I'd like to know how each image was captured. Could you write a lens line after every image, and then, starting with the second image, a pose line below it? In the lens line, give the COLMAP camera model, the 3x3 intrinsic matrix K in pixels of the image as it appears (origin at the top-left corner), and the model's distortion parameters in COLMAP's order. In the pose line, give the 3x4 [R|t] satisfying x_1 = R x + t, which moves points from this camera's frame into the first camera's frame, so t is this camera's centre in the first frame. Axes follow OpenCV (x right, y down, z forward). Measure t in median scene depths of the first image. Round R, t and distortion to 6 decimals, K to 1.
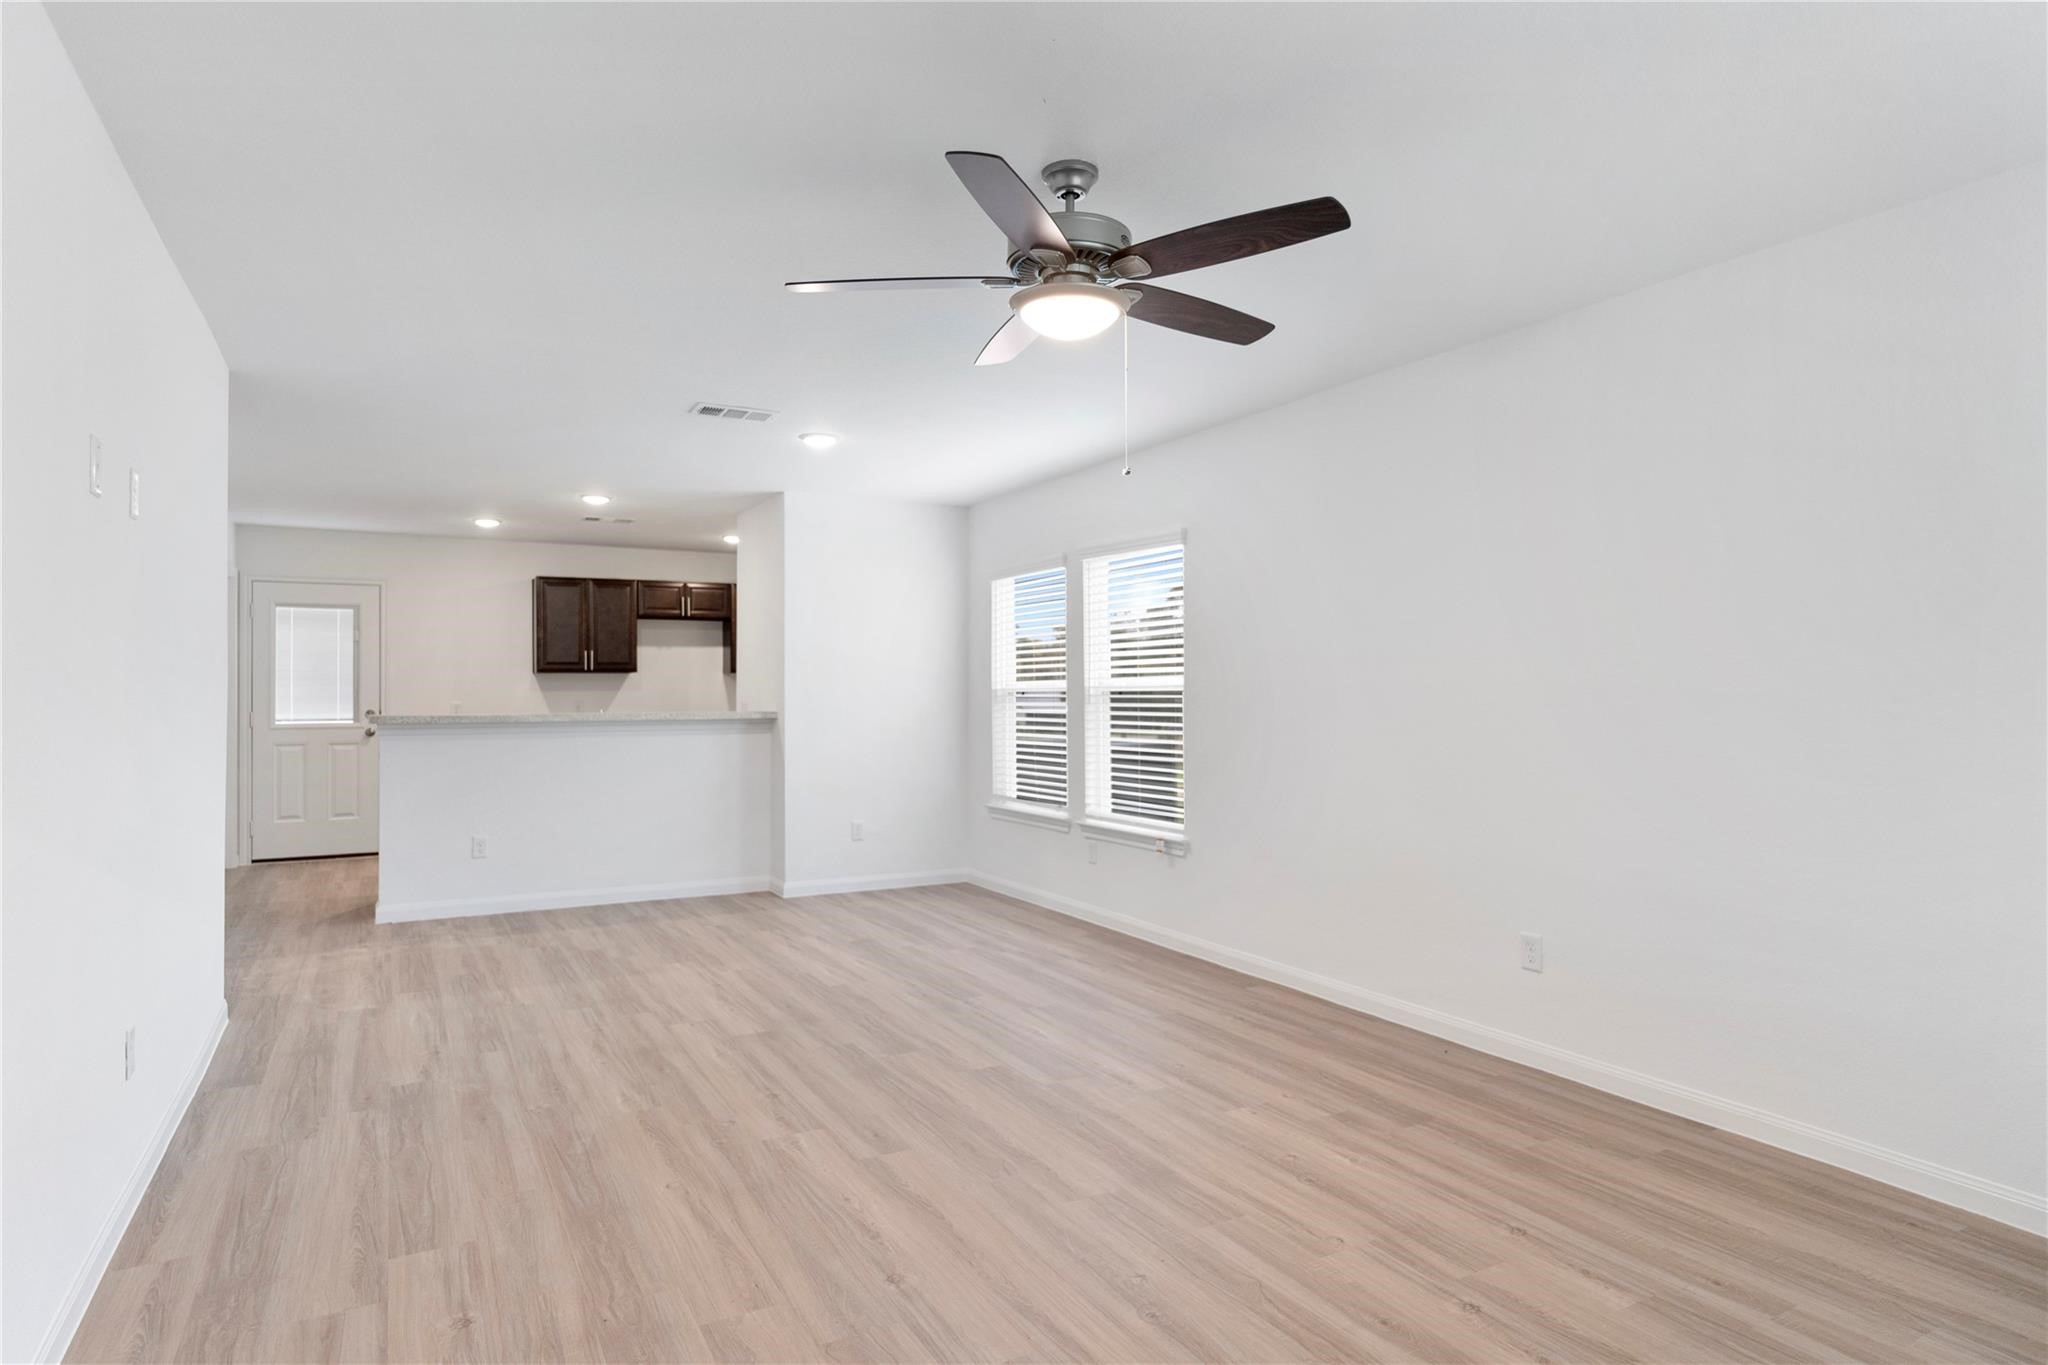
lens RADIAL K [[1134.4, 0, 1024.0], [0, 1134.4, 682.5], [0, 0, 1]] dist [0.000174, -0.000257]
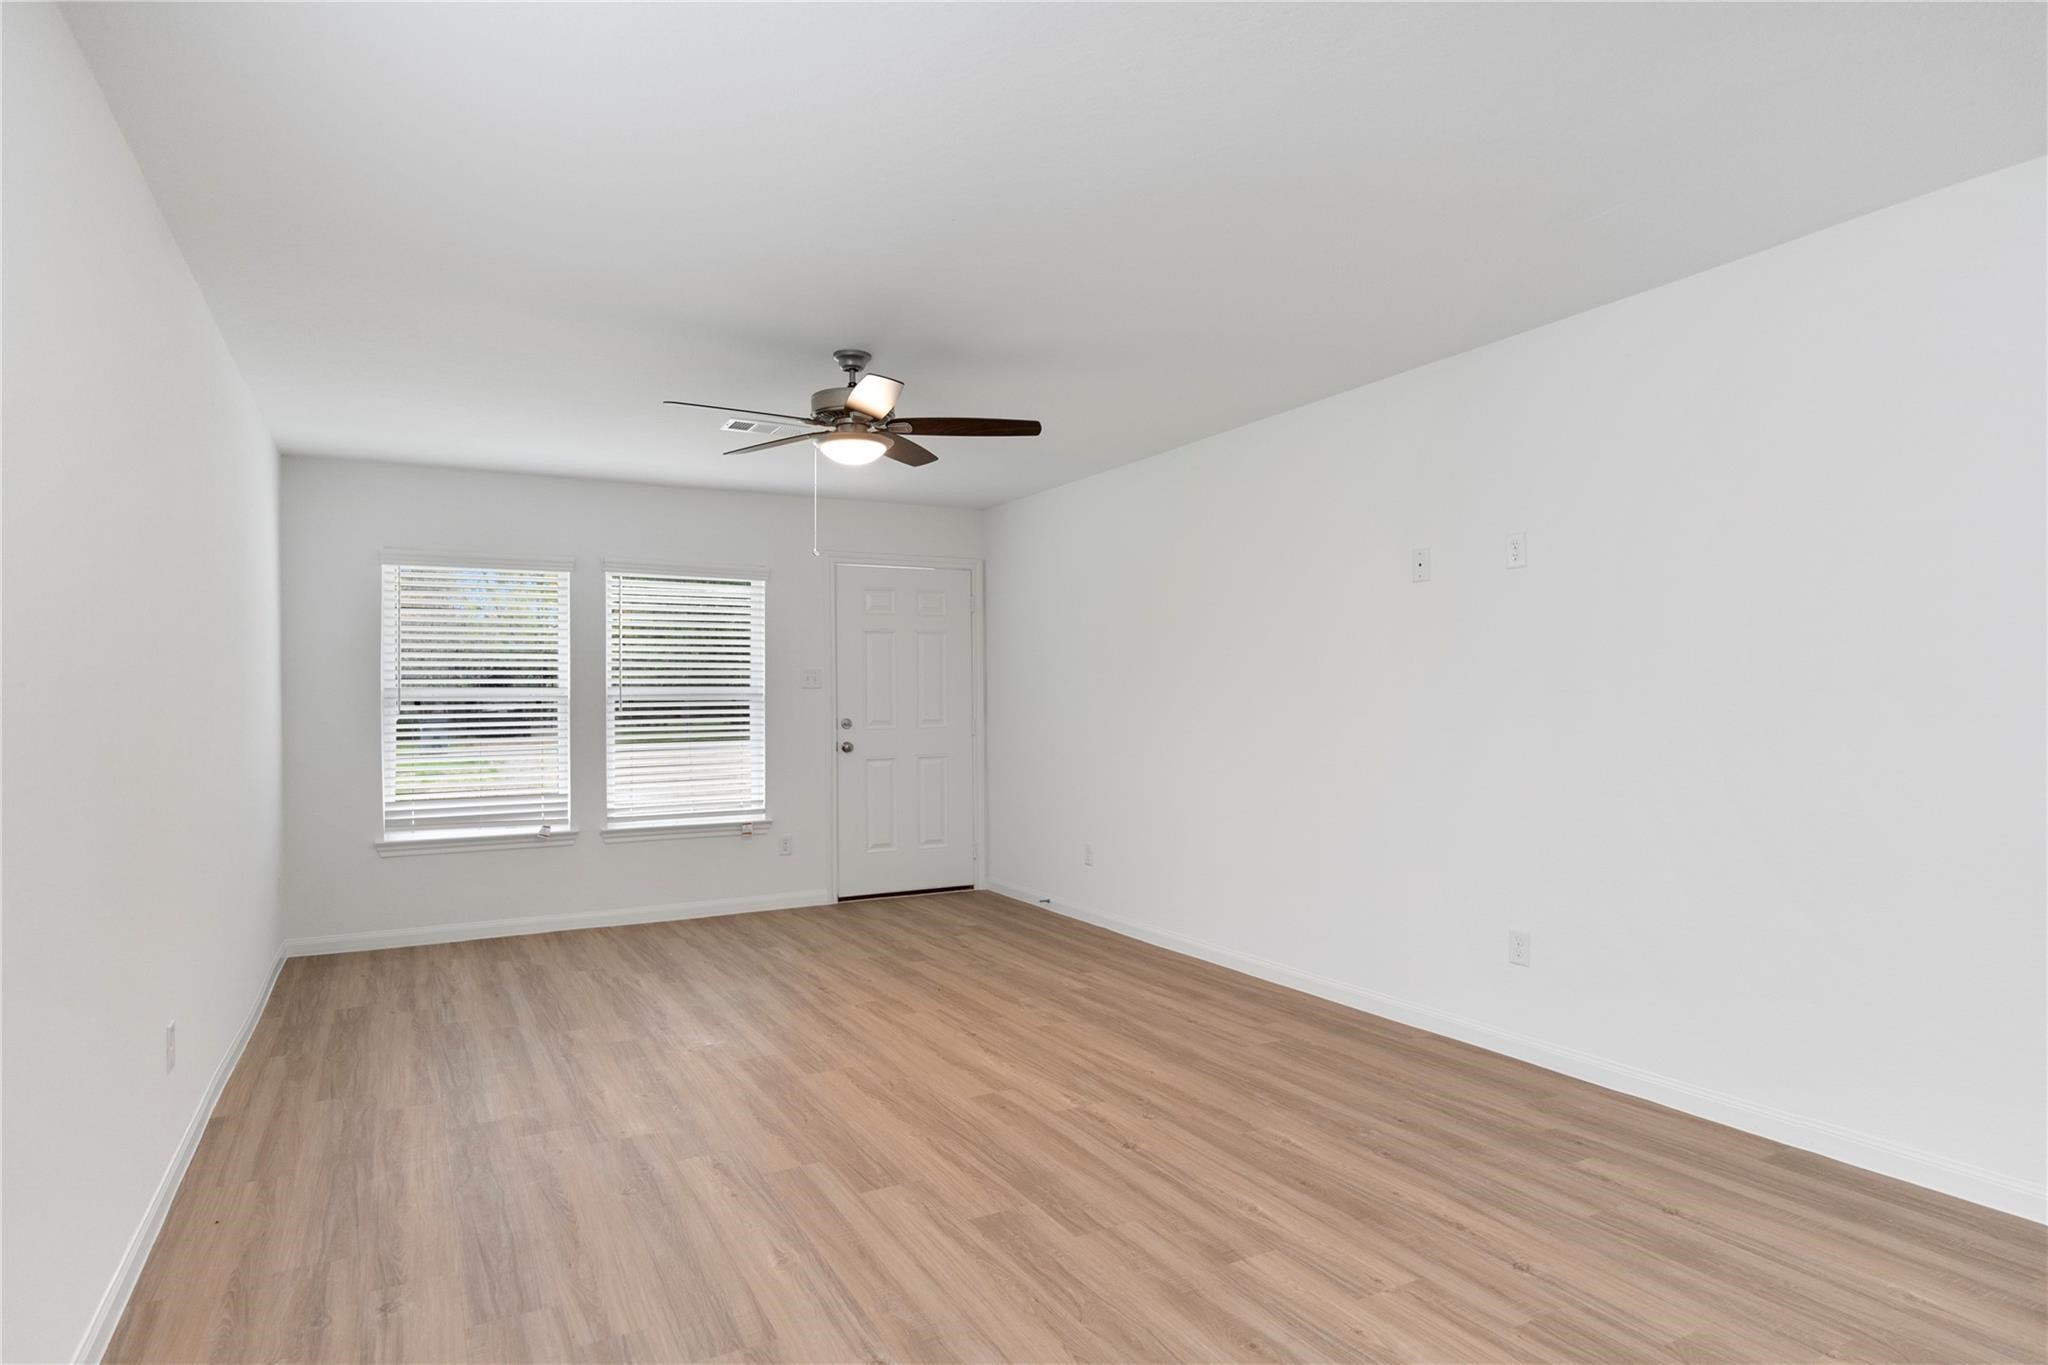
lens RADIAL K [[1134.4, 0, 1024.0], [0, 1134.4, 682.5], [0, 0, 1]] dist [0.000174, -0.000257]
pose [[-0.999868, 0.011581, 0.011437, -0.160376], [0.011320, 0.999680, -0.022618, 0.017673], [-0.011695, -0.022486, -0.999679, 2.004229]]
